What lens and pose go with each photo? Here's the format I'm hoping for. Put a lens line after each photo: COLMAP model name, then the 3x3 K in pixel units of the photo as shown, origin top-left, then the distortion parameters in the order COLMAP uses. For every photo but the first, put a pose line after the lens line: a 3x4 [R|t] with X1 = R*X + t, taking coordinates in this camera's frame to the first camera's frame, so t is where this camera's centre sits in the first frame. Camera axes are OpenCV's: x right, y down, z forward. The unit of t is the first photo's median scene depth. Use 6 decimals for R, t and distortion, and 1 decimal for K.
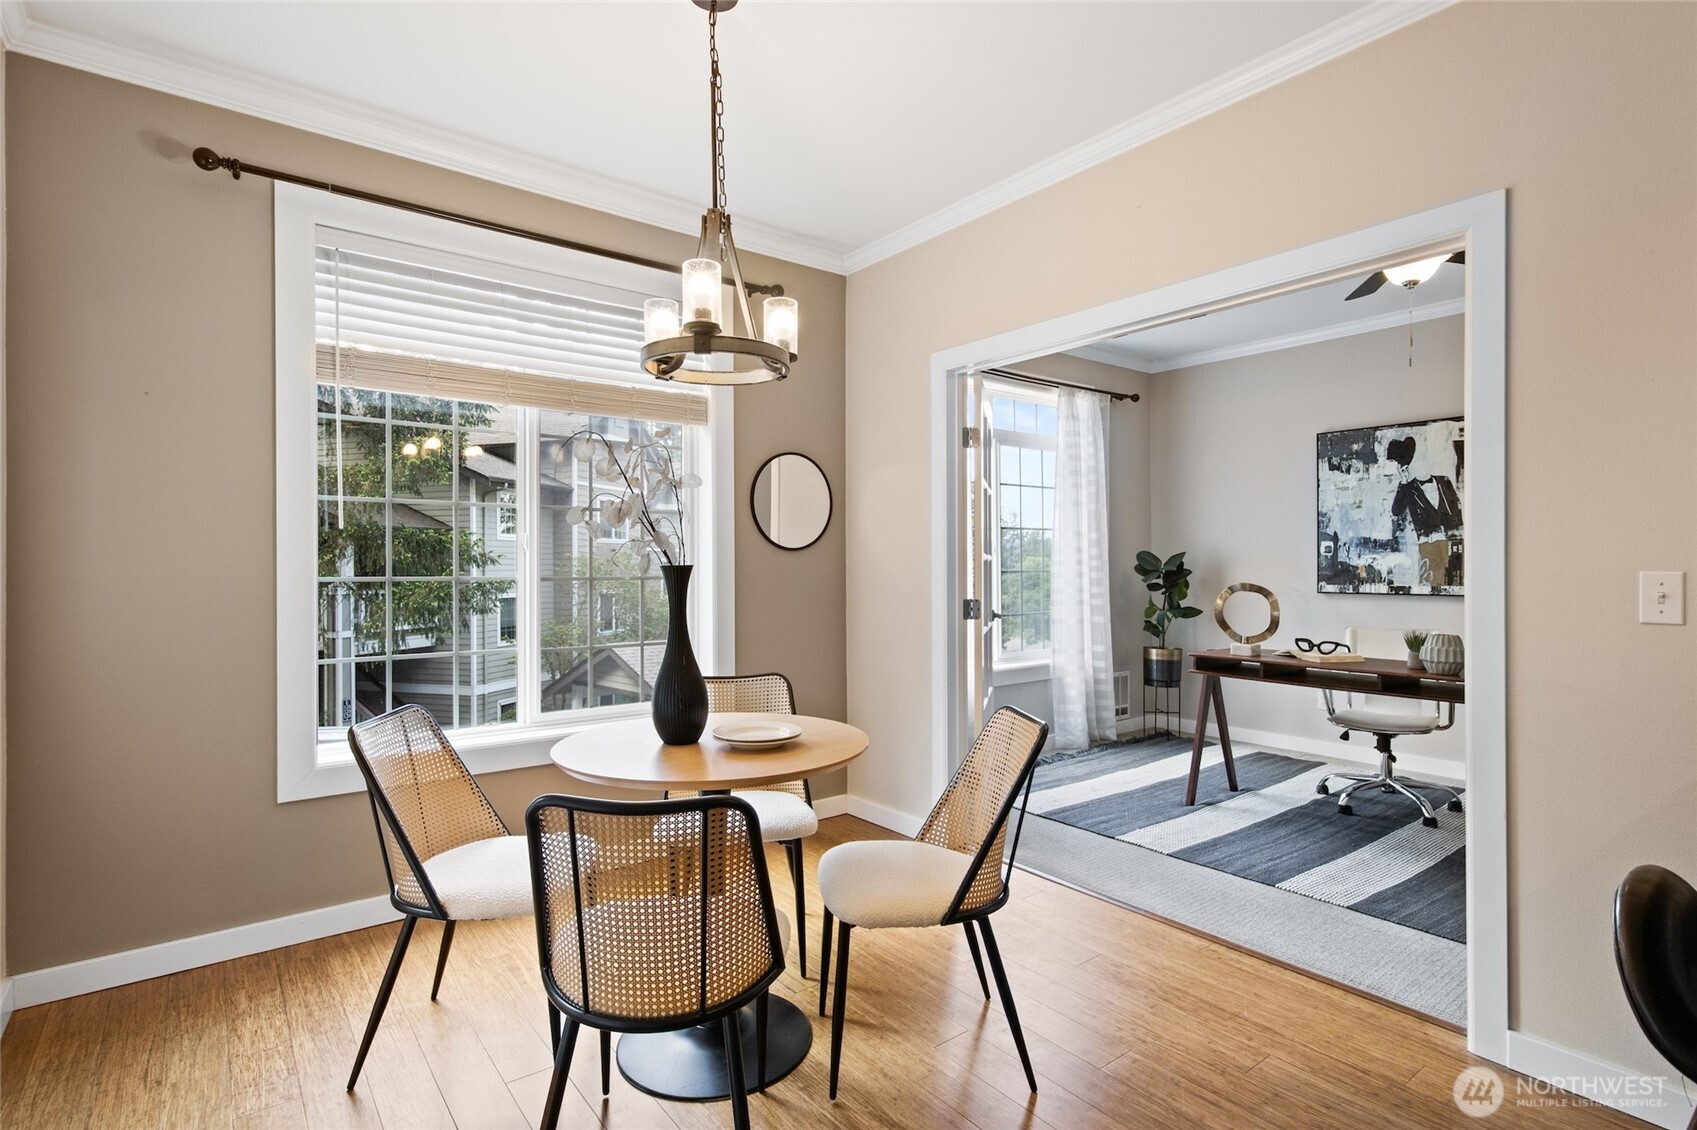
lens RADIAL K [[850.3, 0, 865.4], [0, 850.3, 561.9], [0, 0, 1]] dist [-0.006441, -0.002333]
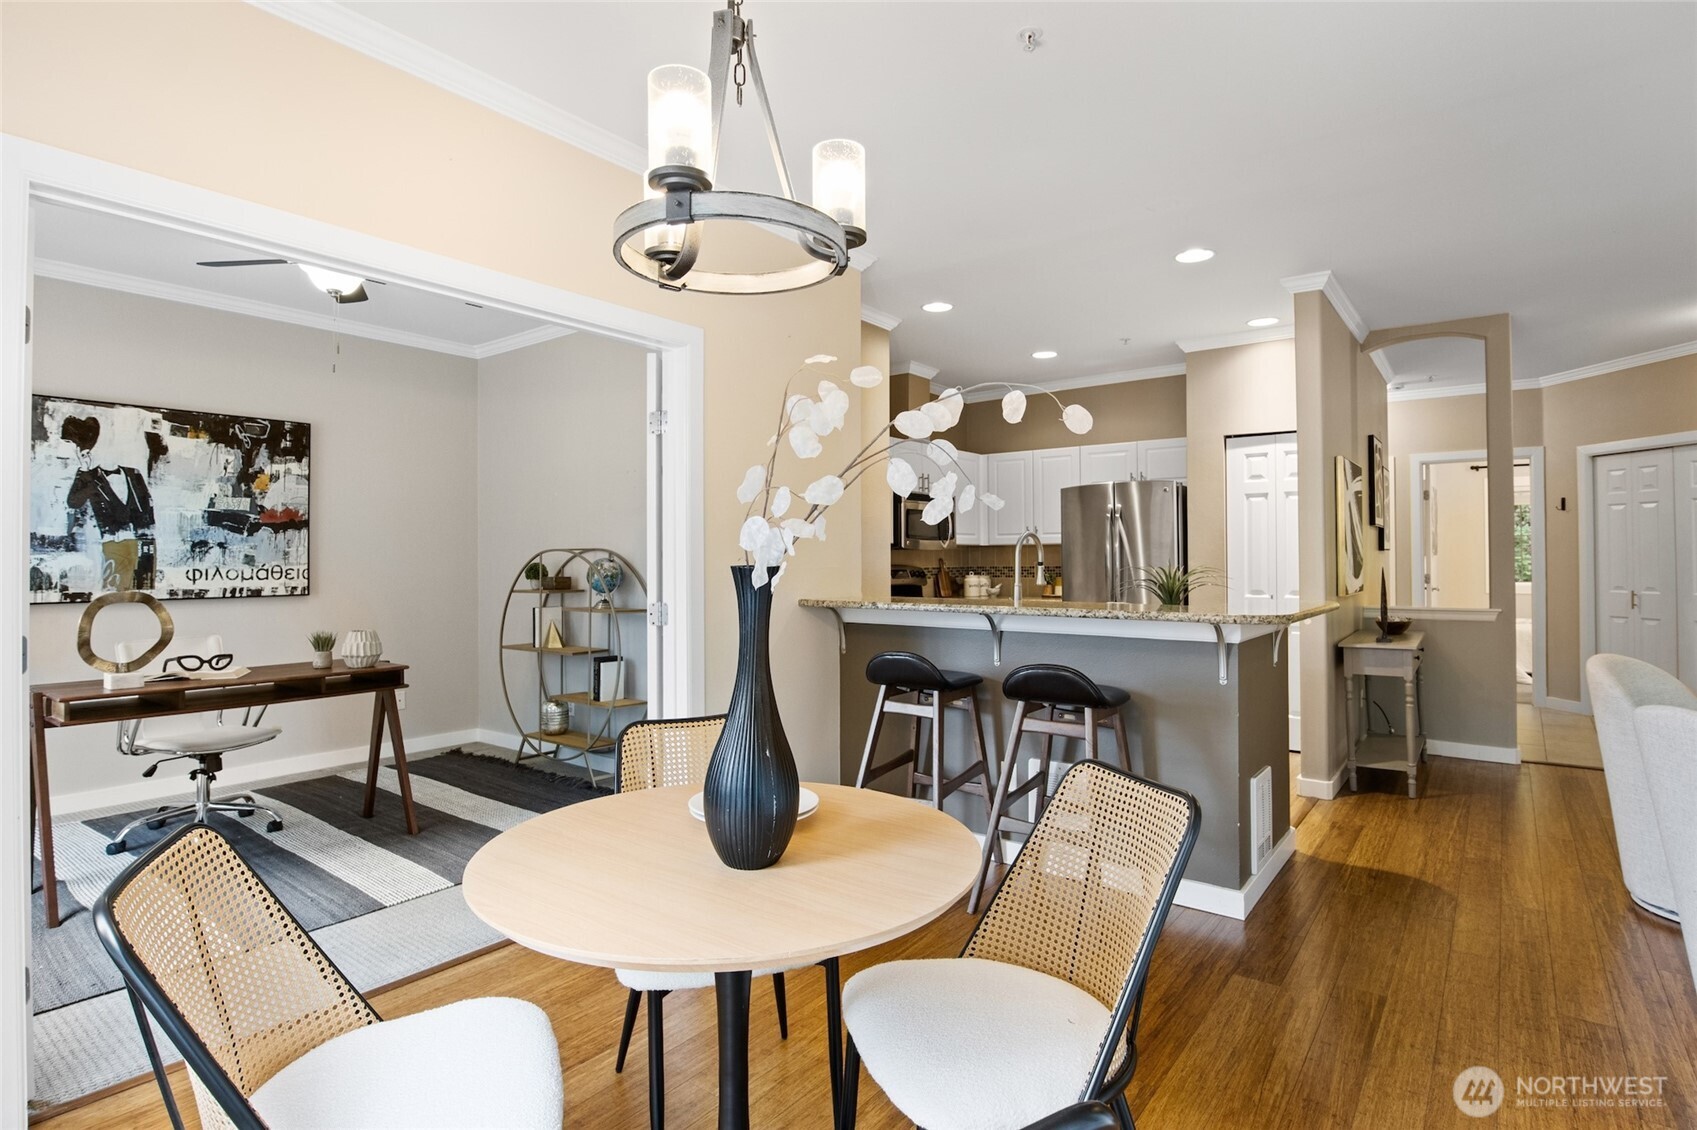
lens RADIAL K [[847.8, 0, 843.2], [0, 847.8, 547.6], [0, 0, 1]] dist [-0.001280, -0.009368]
pose [[-0.224568, 0.016854, 0.974313, -0.348108], [0.001378, 0.999855, -0.016978, -0.000532], [-0.974458, -0.002470, -0.224558, 0.448666]]
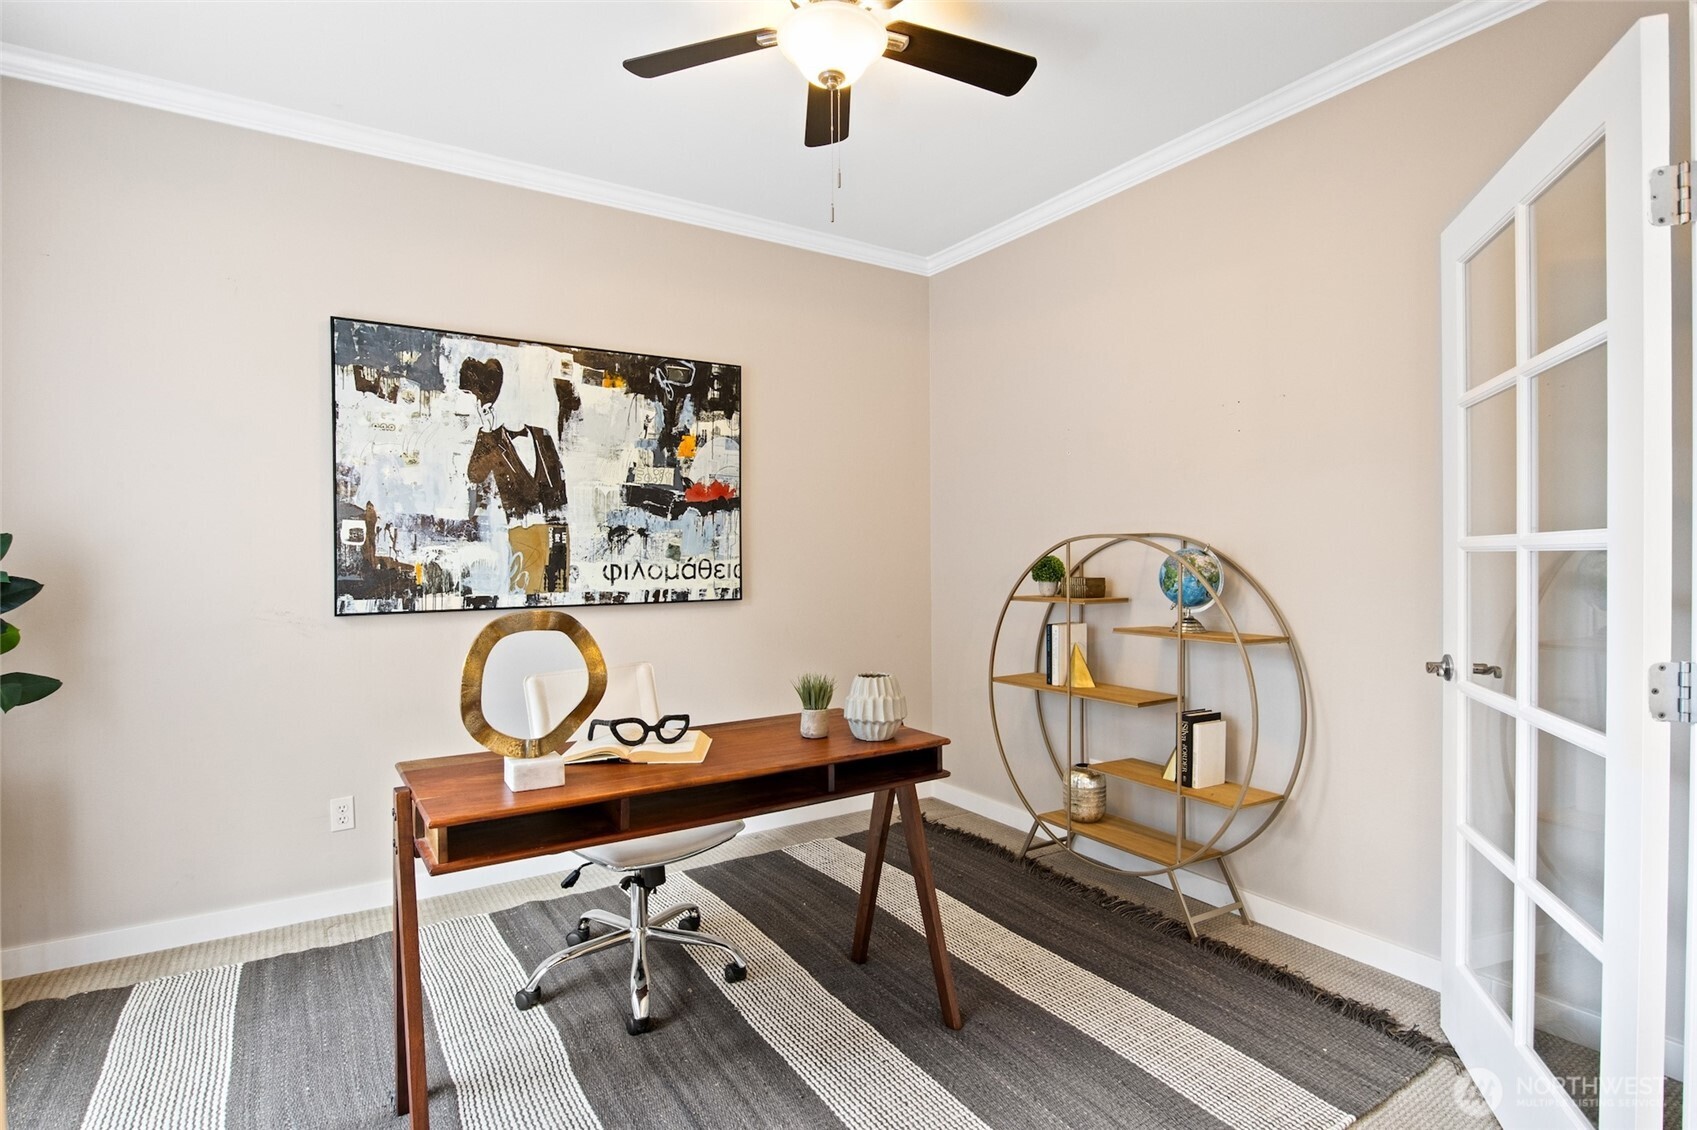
lens RADIAL K [[850.3, 0, 865.4], [0, 850.3, 561.9], [0, 0, 1]] dist [-0.006441, -0.002333]
pose [[0.109819, -0.009816, 0.993903, 0.042858], [0.001573, 0.999952, 0.009702, -0.002224], [-0.993950, 0.000498, 0.109829, 0.649978]]
